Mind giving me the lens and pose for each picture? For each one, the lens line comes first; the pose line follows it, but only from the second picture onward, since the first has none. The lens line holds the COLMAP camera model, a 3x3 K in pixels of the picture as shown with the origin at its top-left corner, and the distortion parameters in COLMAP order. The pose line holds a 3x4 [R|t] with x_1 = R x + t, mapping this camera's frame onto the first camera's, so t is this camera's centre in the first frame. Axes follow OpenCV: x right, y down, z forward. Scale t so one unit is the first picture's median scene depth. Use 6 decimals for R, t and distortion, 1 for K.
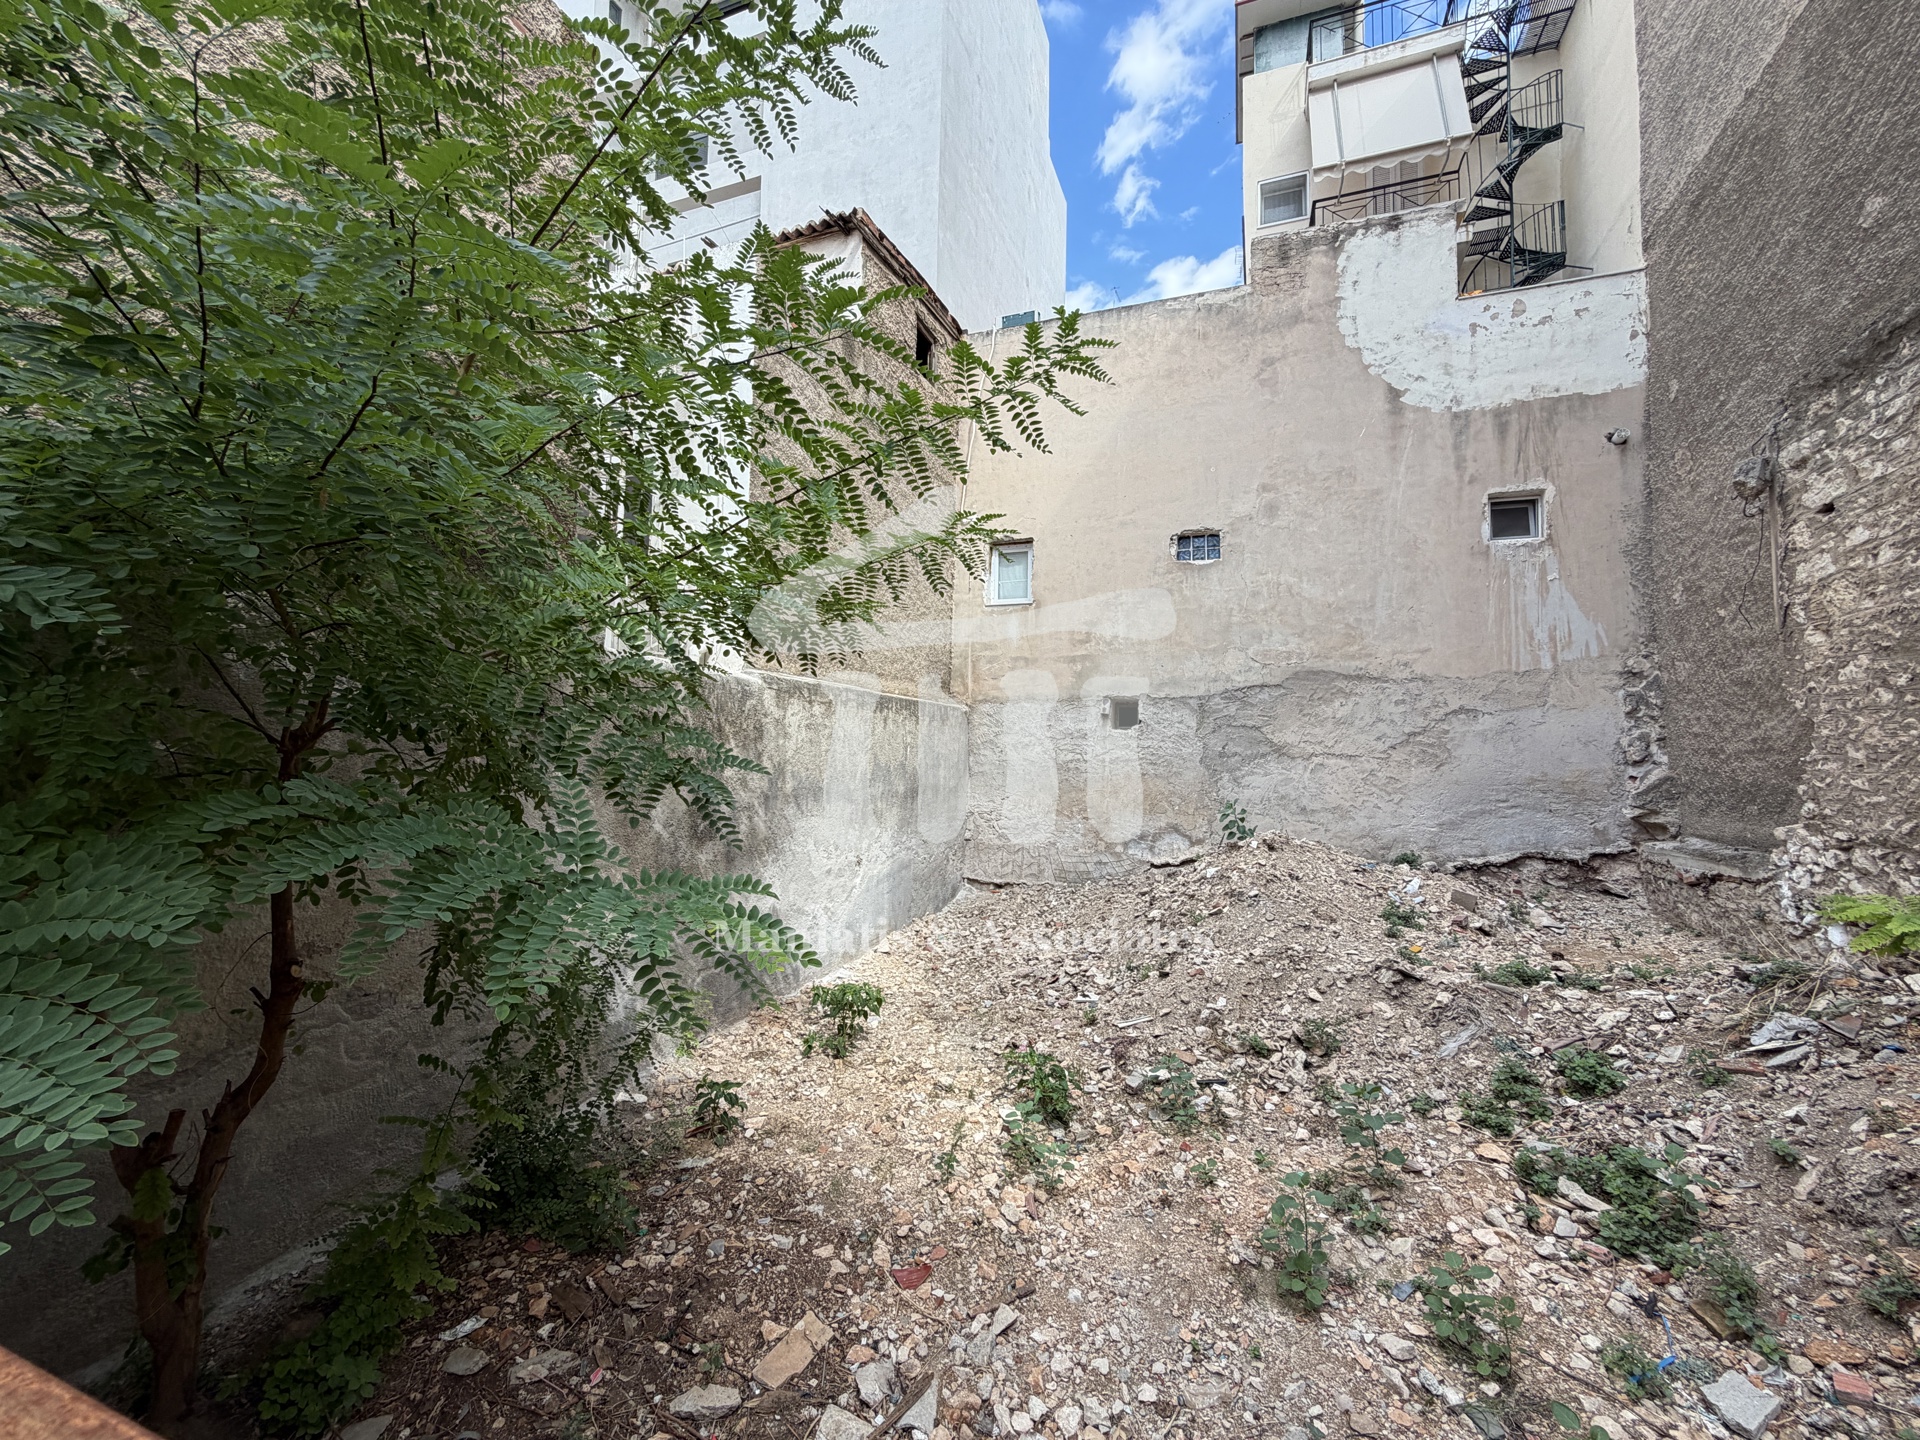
lens RADIAL K [[762.1, 0, 953.8], [0, 762.1, 719.7], [0, 0, 1]] dist [0.000123, -0.000258]
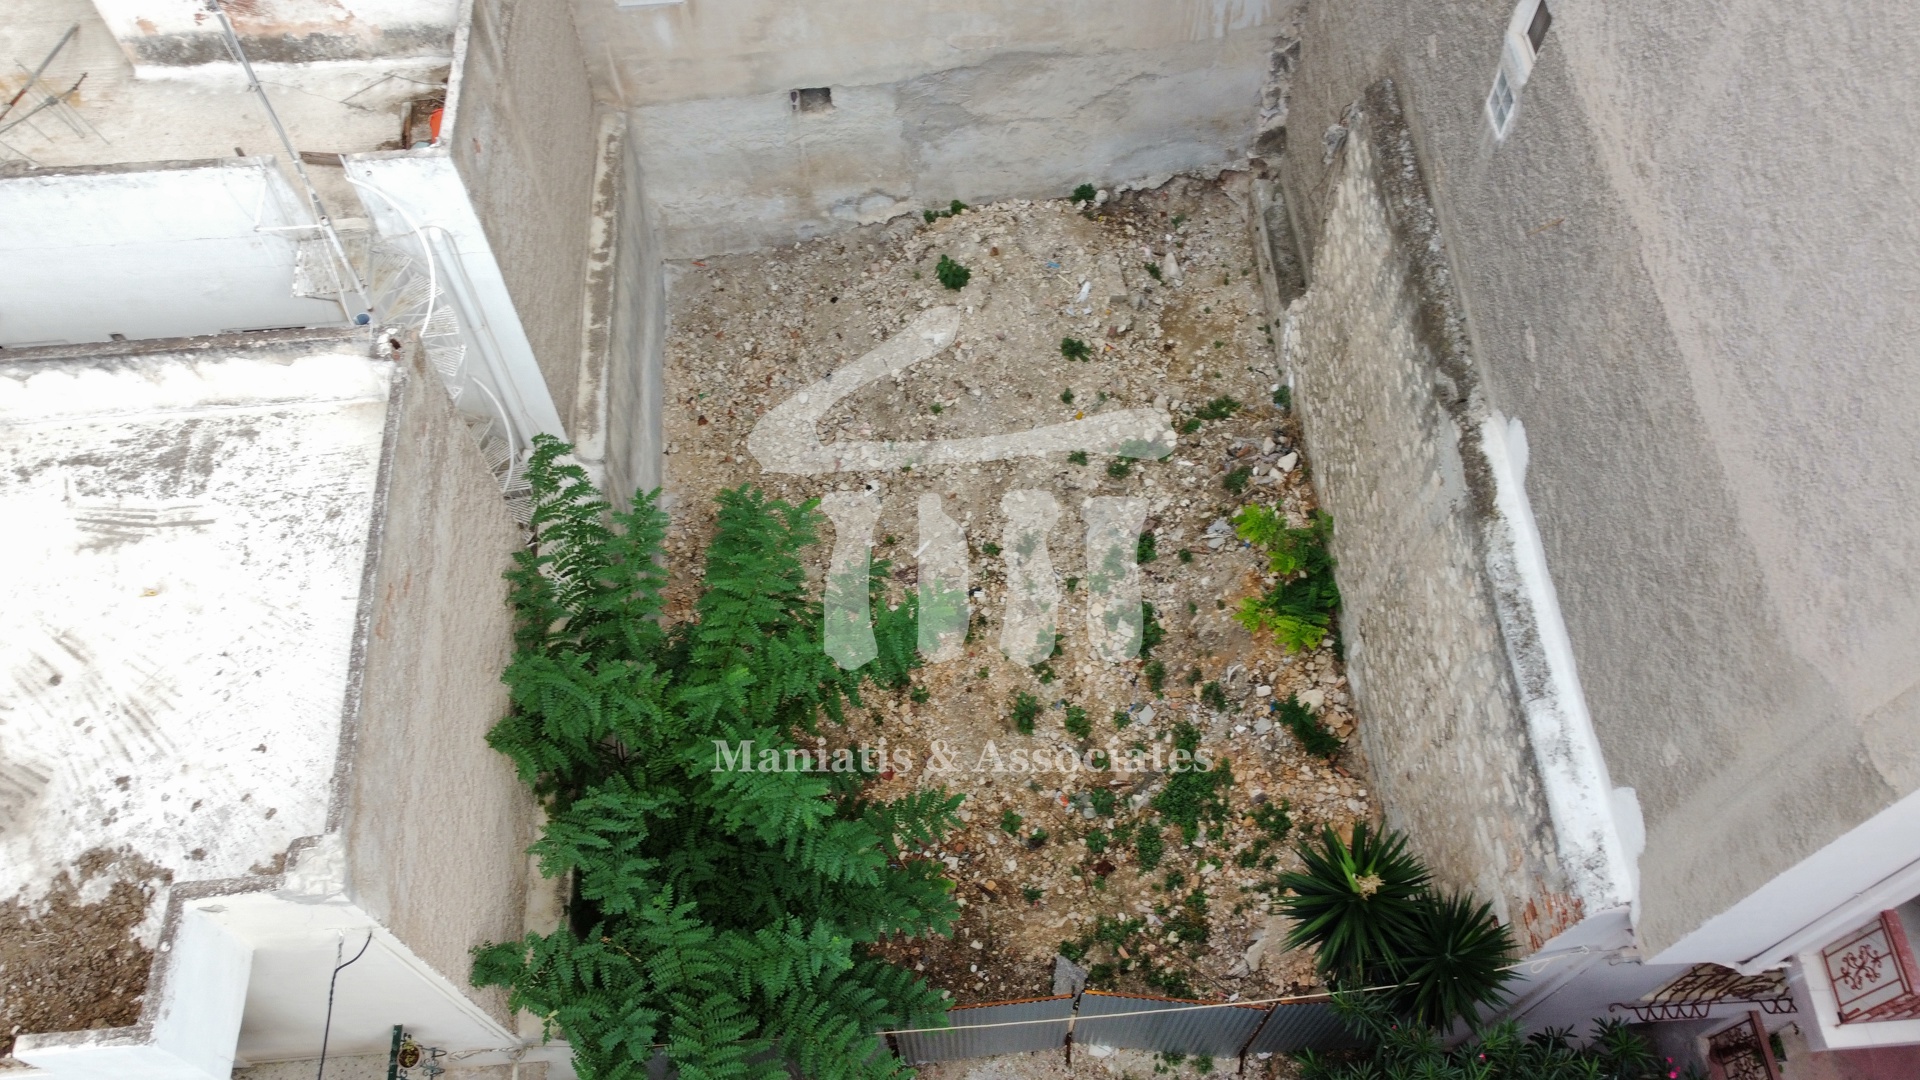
lens RADIAL K [[1437.0, 0, 962.3], [0, 1437.0, 549.5], [0, 0, 1]] dist [0.014506, 0.001539]
pose [[0.894401, -0.395134, 0.209560, -0.431167], [-0.000835, 0.467059, 0.884226, -3.049508], [-0.447265, -0.791027, 0.417408, -0.413356]]
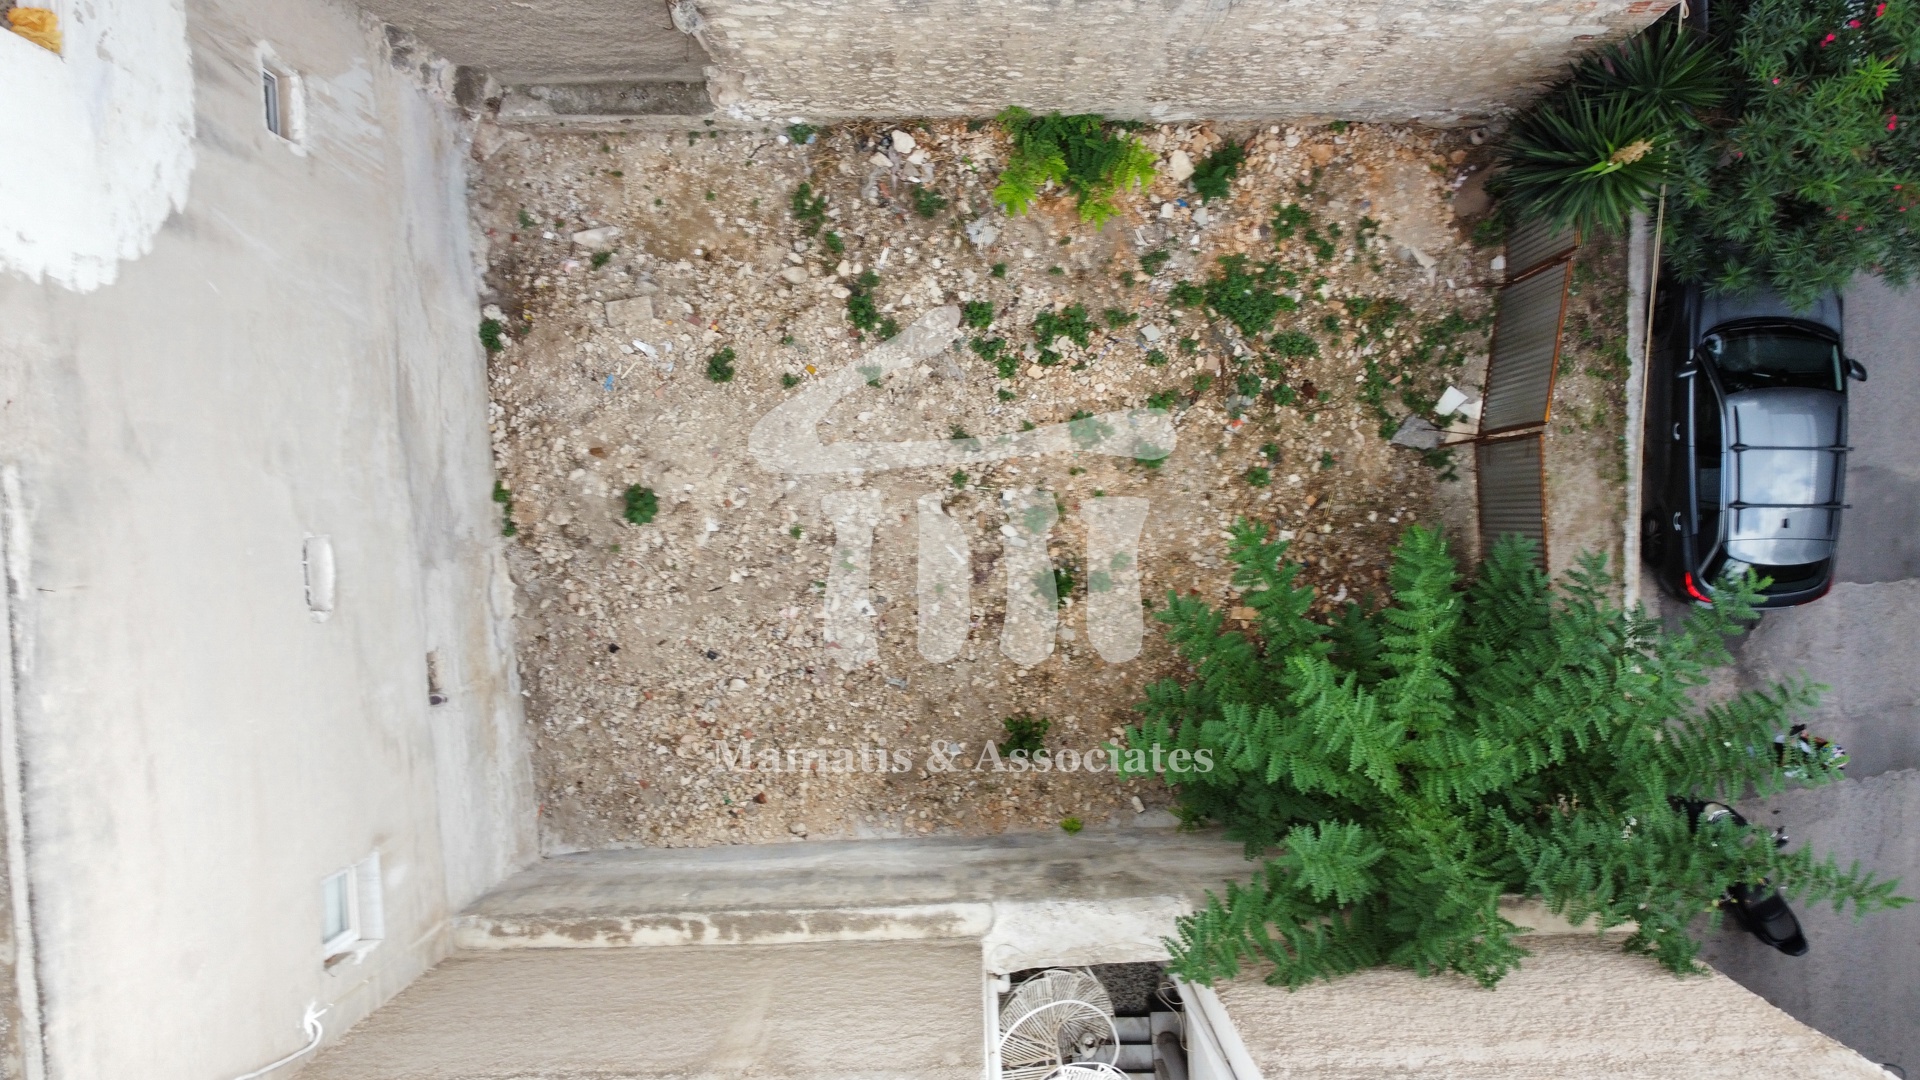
lens RADIAL K [[1437.0, 0, 962.3], [0, 1437.0, 549.5], [0, 0, 1]] dist [0.014506, 0.001539]
pose [[-0.405770, -0.913673, -0.023476, 0.407810], [-0.039060, -0.008327, 0.999202, -3.212753], [-0.913140, 0.406364, -0.032310, 1.428013]]
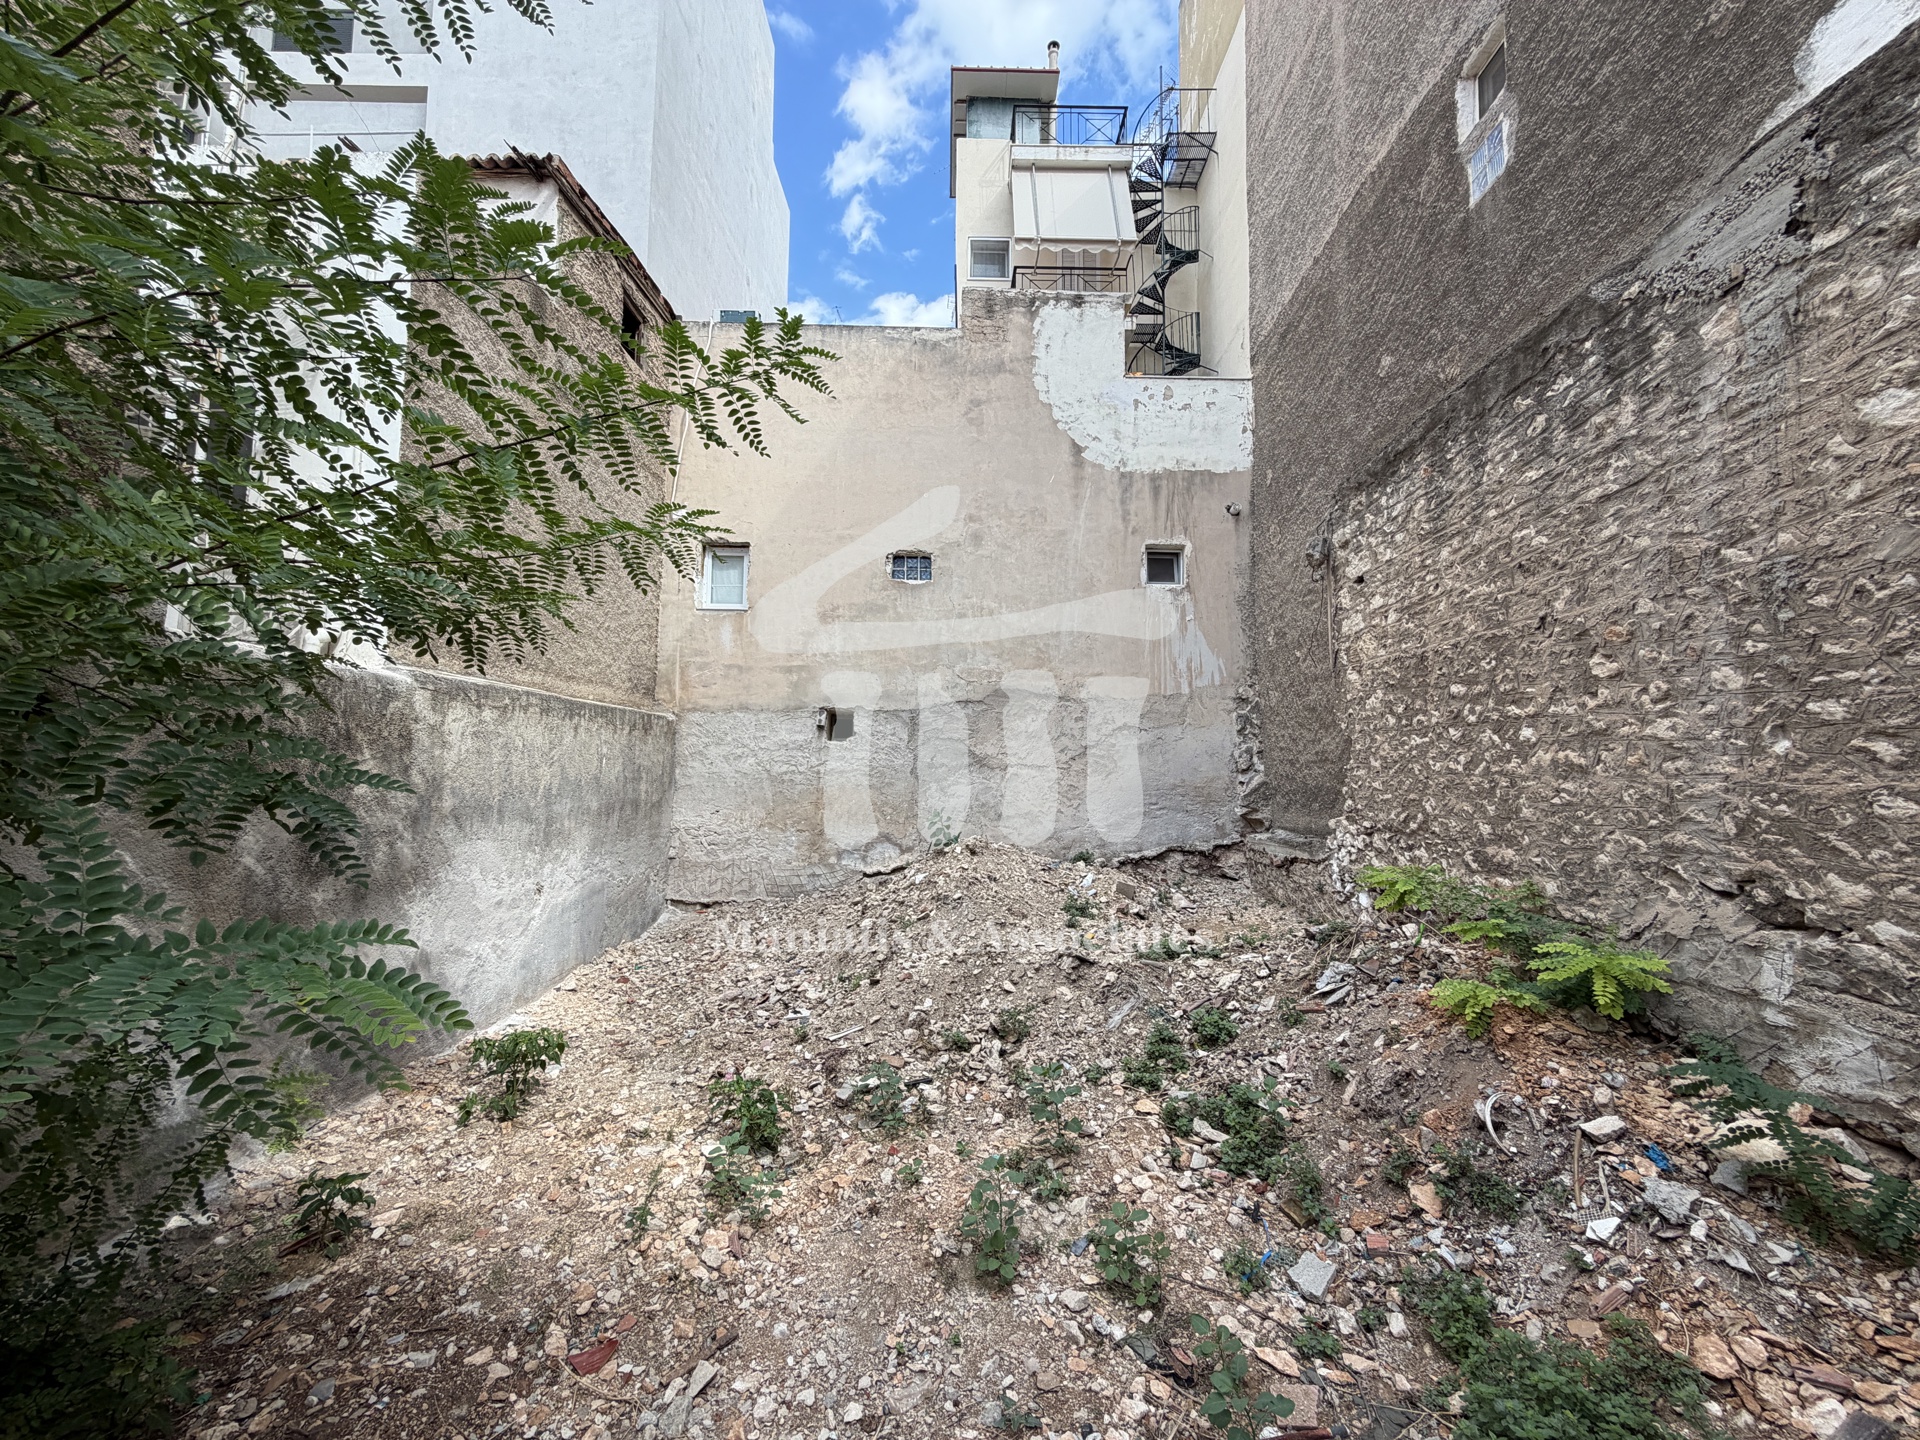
lens RADIAL K [[762.1, 0, 953.8], [0, 762.1, 719.7], [0, 0, 1]] dist [0.000123, -0.000258]
pose [[0.932584, 0.017629, 0.360522, 0.002224], [-0.012200, 0.999775, -0.017329, 0.000735], [-0.360746, 0.011763, 0.932590, 0.013470]]
